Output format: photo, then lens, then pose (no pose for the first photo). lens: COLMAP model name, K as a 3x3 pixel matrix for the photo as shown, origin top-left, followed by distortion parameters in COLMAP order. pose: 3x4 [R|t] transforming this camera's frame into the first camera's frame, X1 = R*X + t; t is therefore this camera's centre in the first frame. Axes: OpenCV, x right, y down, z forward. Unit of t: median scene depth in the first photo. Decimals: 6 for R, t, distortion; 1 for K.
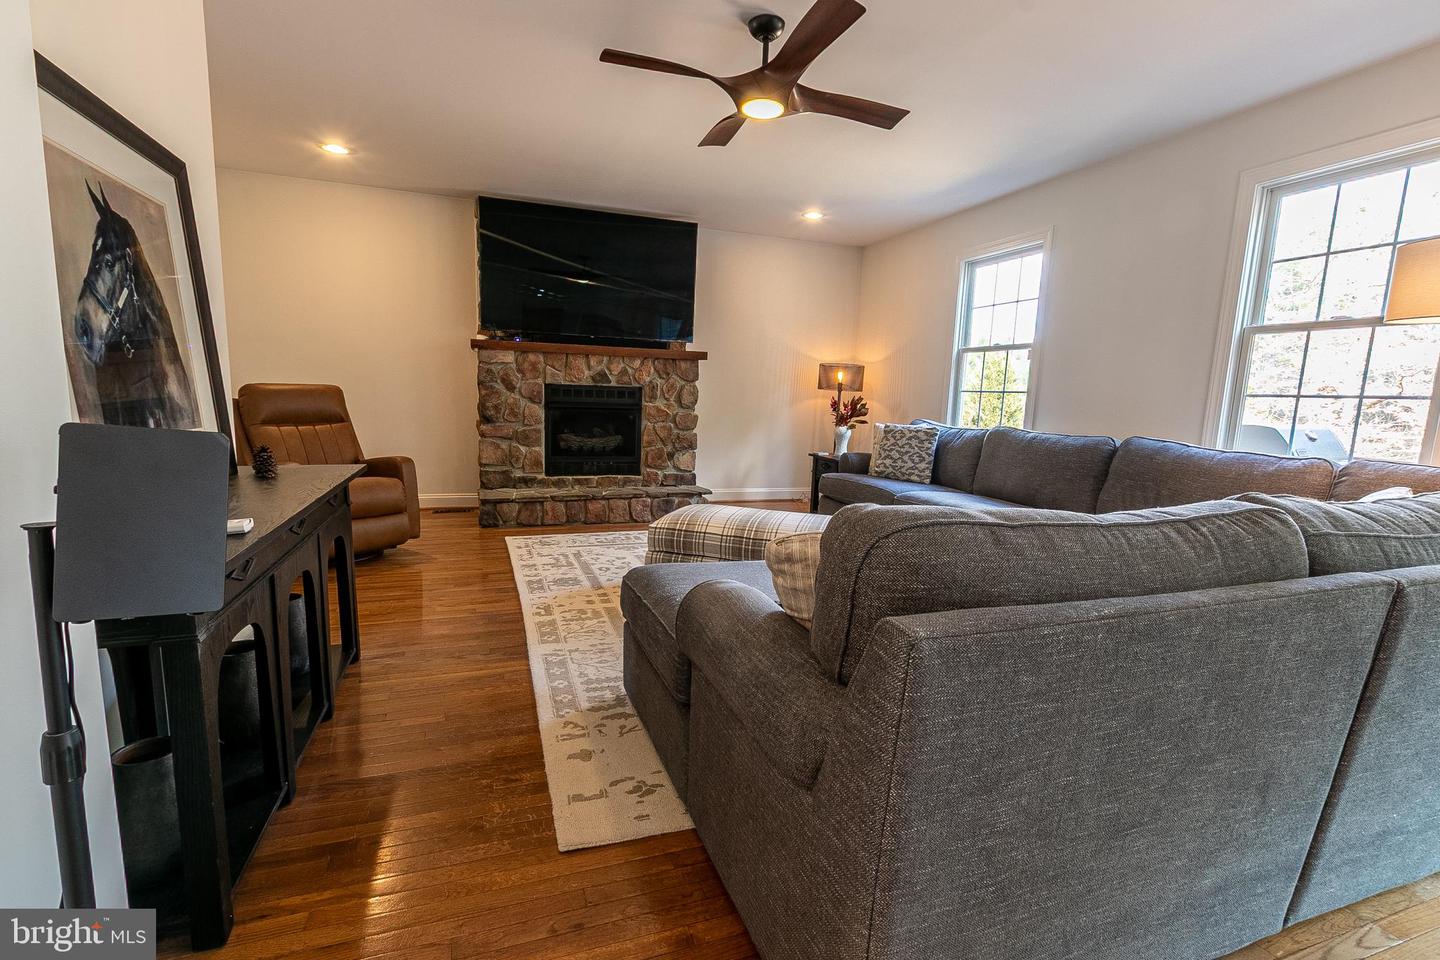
lens RADIAL K [[652.0, 0, 711.4], [0, 652.0, 485.0], [0, 0, 1]] dist [0.003839, 0.000896]
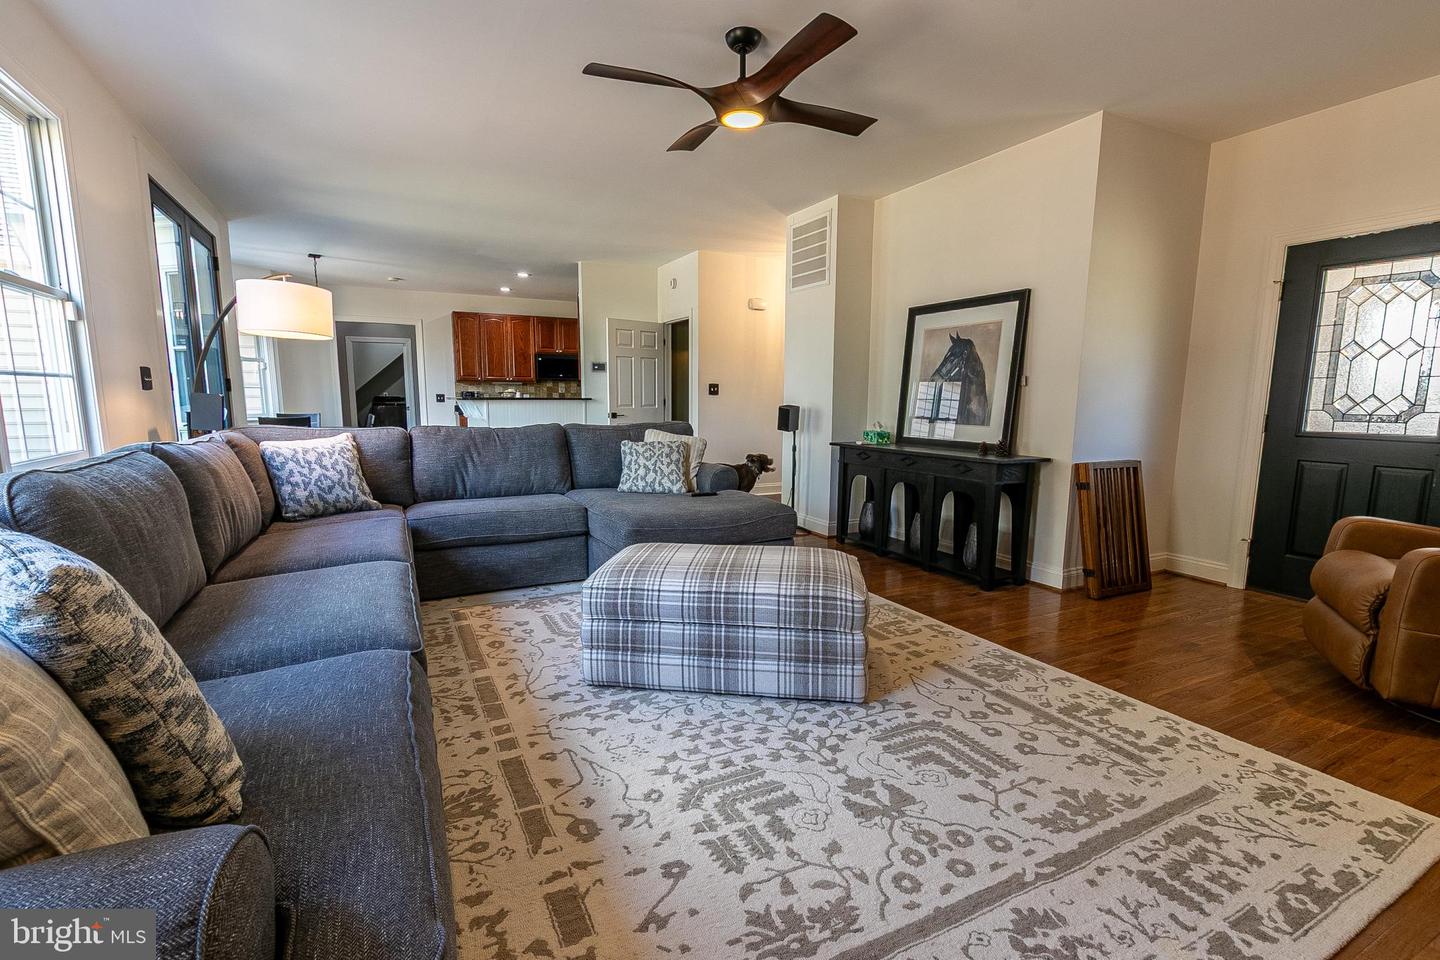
lens RADIAL K [[652.0, 0, 713.7], [0, 652.0, 487.0], [0, 0, 1]] dist [0.003839, 0.000896]
pose [[-0.990409, -0.022182, -0.136377, 0.126681], [-0.058964, 0.960492, 0.271988, -0.151188], [0.124956, 0.277421, -0.952588, 1.073170]]
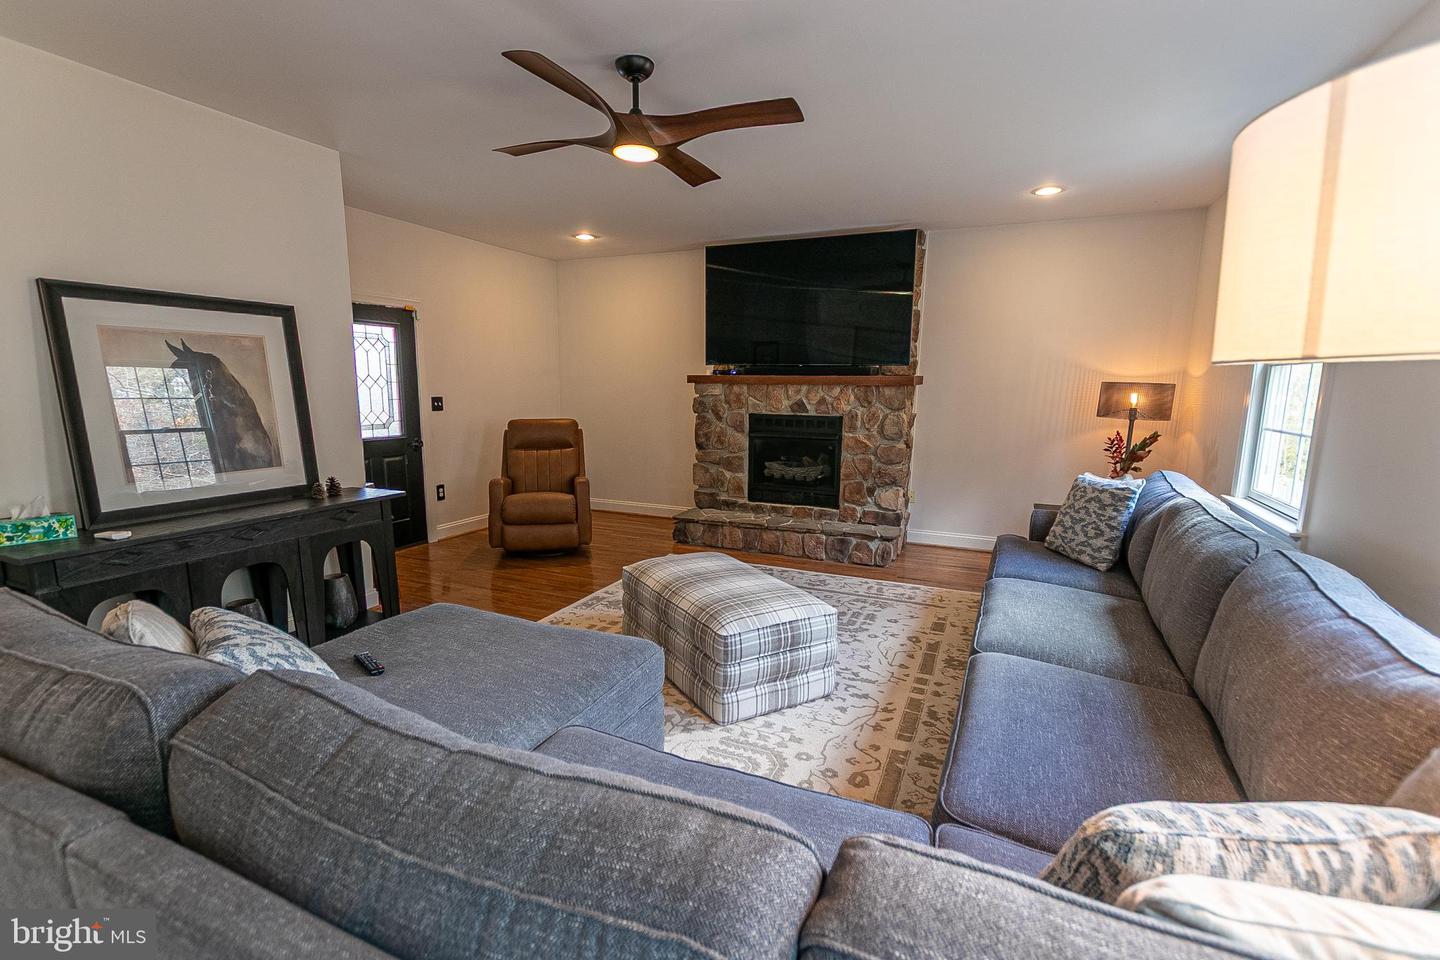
lens RADIAL K [[652.0, 0, 720.7], [0, 652.0, 483.8], [0, 0, 1]] dist [0.003839, 0.000896]
pose [[0.726542, 0.077967, -0.682685, 0.433841], [-0.082357, 0.996260, 0.026132, -0.066177], [0.682169, 0.037238, 0.730246, 0.206345]]
